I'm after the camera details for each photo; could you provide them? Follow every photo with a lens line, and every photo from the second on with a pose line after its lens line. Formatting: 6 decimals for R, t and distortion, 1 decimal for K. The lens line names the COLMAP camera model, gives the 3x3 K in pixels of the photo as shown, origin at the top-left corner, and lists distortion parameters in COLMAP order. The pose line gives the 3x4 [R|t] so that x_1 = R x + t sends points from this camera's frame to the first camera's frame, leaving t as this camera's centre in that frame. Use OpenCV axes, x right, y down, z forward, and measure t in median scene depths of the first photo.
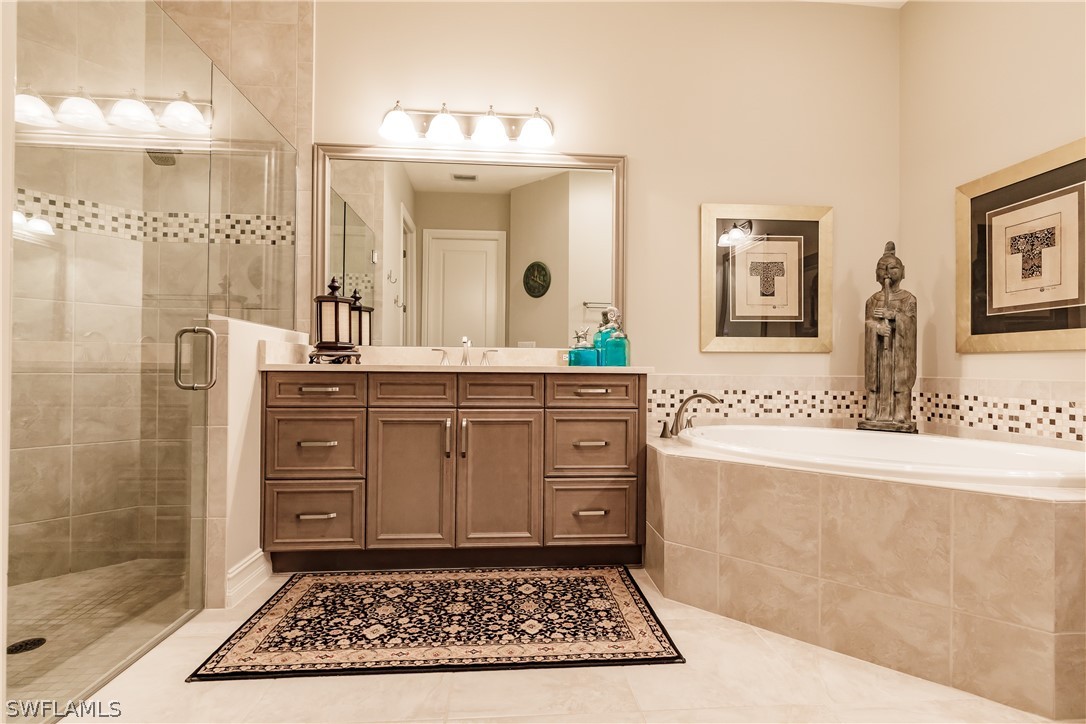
lens RADIAL K [[531.6, 0, 544.2], [0, 531.6, 360.3], [0, 0, 1]] dist [-0.005932, 0.001374]
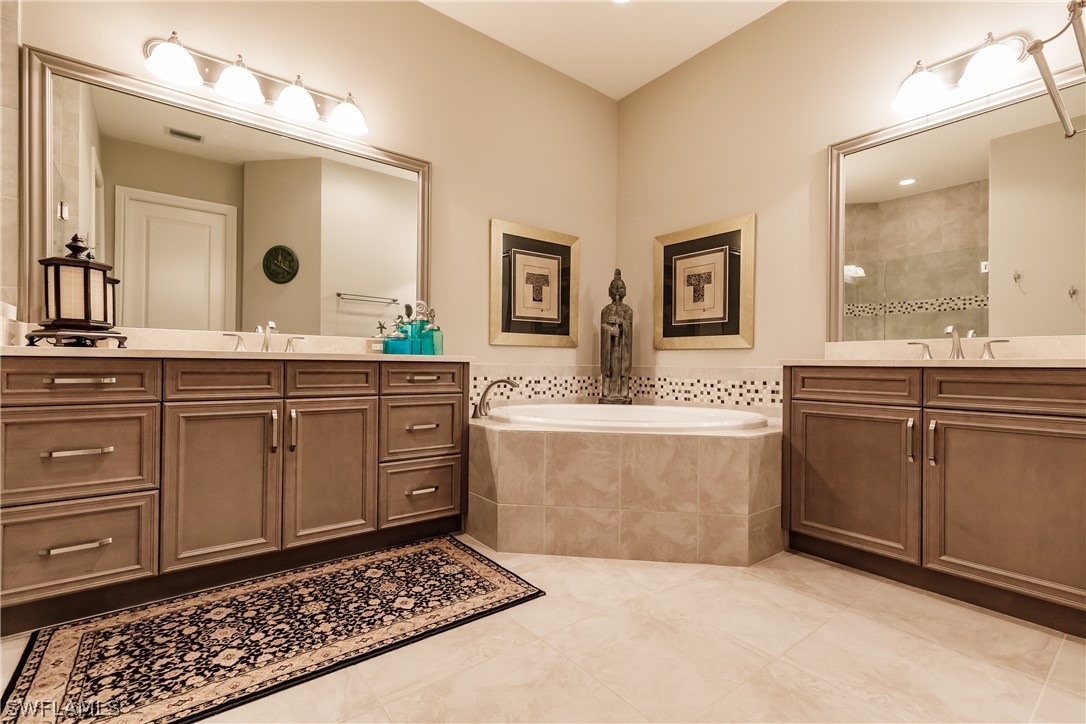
lens RADIAL K [[484.7, 0, 549.7], [0, 484.7, 359.7], [0, 0, 1]] dist [0.005302, -0.000028]
pose [[0.831748, 0.006912, 0.555110, -0.250637], [-0.013522, 0.999878, 0.007811, 0.009851], [-0.554988, -0.014003, 0.831741, 0.043173]]
